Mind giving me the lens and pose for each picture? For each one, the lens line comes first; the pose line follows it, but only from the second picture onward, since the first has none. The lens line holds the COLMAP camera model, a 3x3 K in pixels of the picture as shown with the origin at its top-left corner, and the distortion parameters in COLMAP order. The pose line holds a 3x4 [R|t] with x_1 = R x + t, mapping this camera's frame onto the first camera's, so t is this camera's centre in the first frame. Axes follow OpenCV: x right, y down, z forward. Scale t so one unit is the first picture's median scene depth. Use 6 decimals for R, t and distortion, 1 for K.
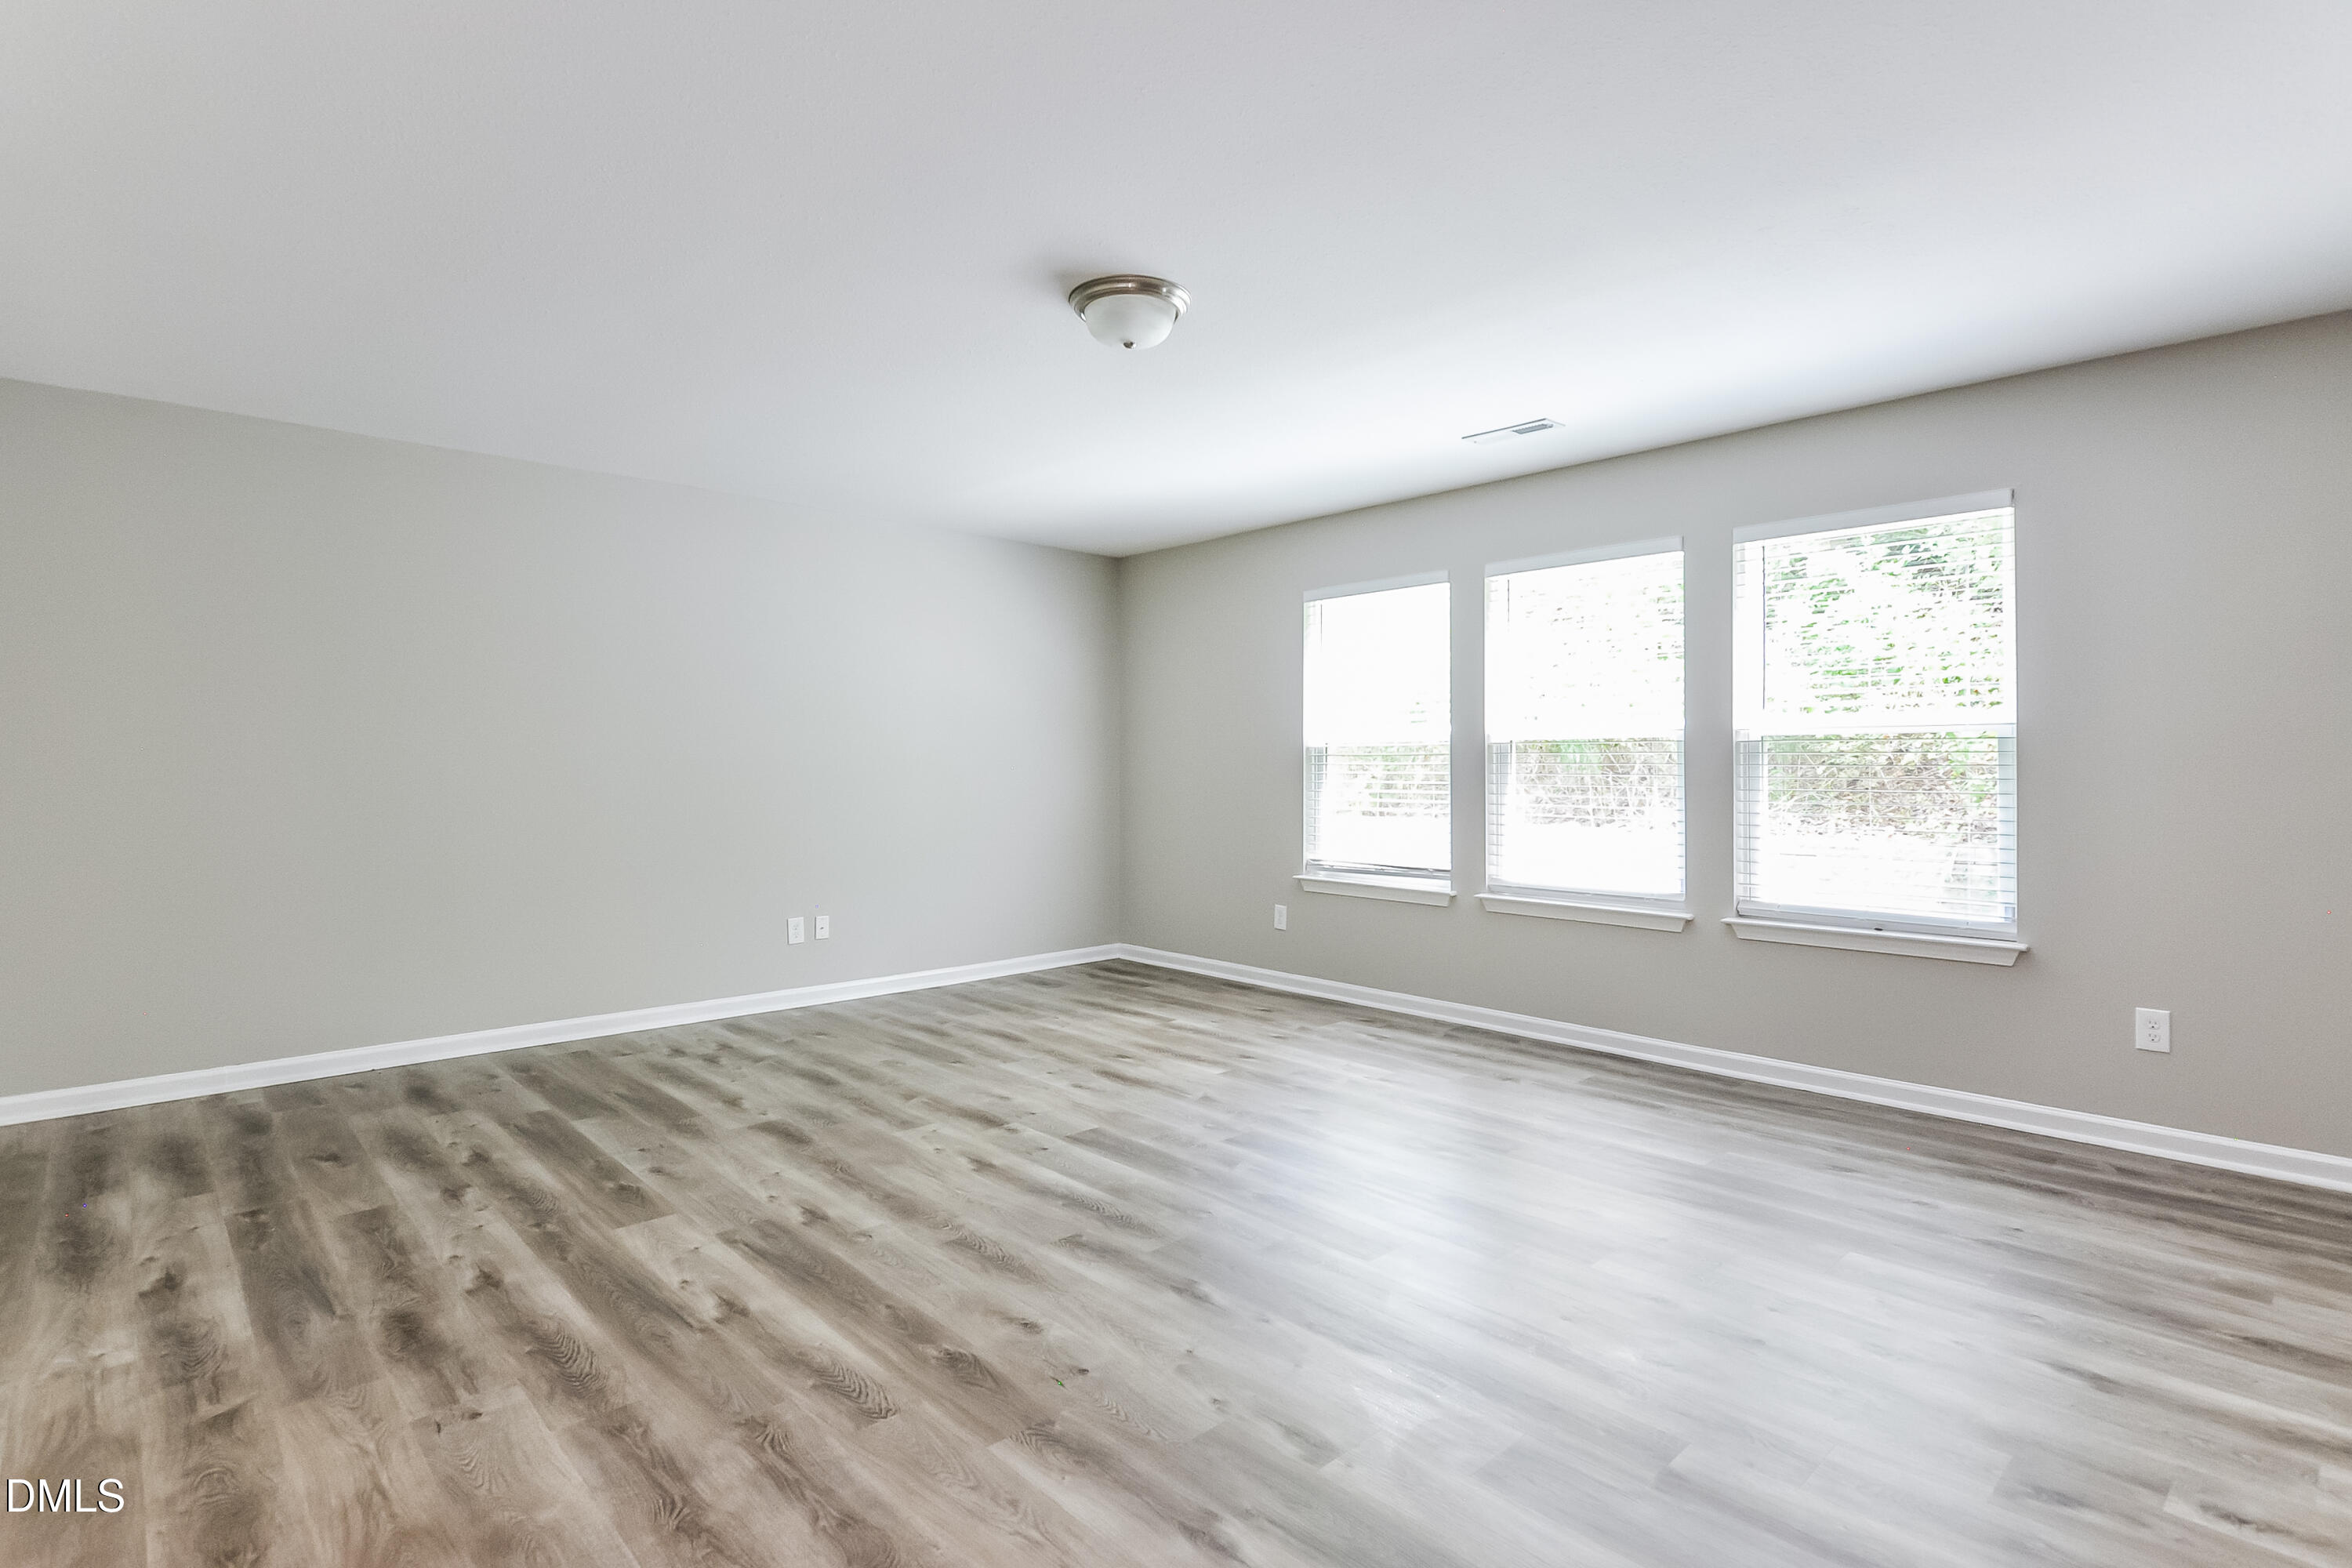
lens RADIAL K [[1173.0, 0, 1173.6], [0, 1173.0, 763.1], [0, 0, 1]] dist [0.002757, -0.000156]
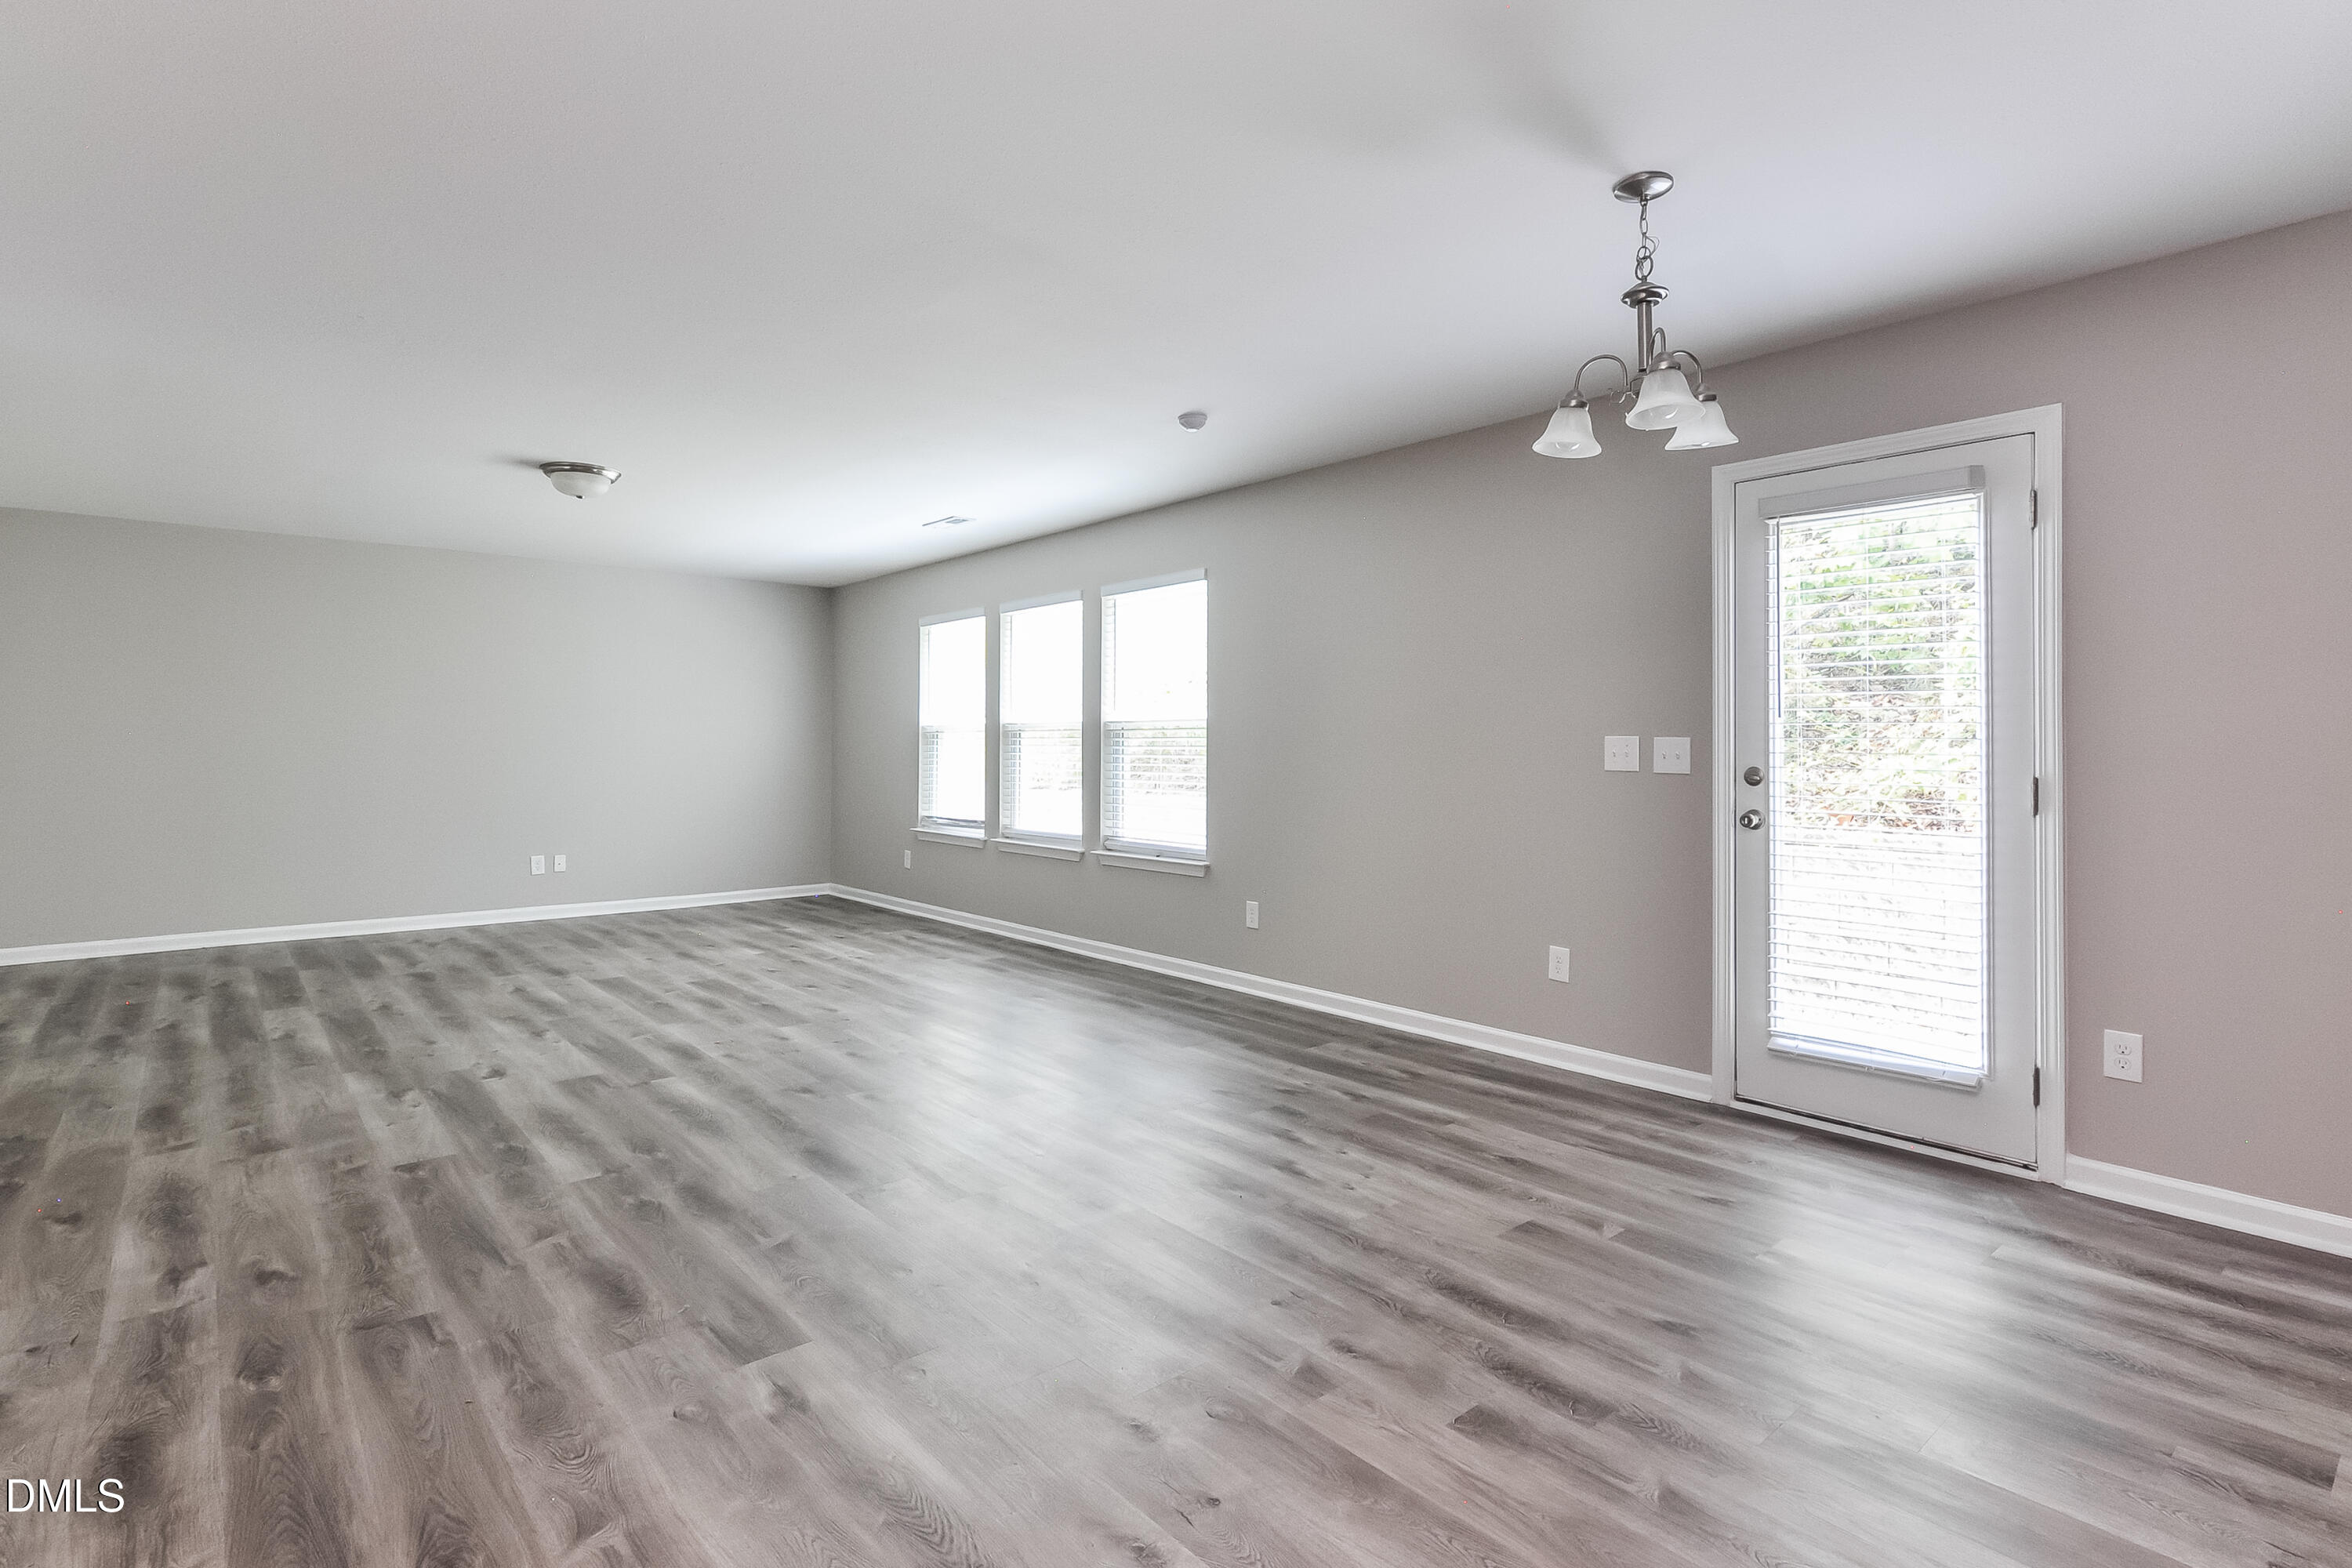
lens RADIAL K [[1152.9, 0, 1162.9], [0, 1152.9, 736.7], [0, 0, 1]] dist [0.003397, 0.000524]
pose [[0.999047, -0.000818, -0.043634, 0.508618], [0.000538, 0.999979, -0.006426, -0.001644], [0.043638, 0.006396, 0.999027, -0.364366]]
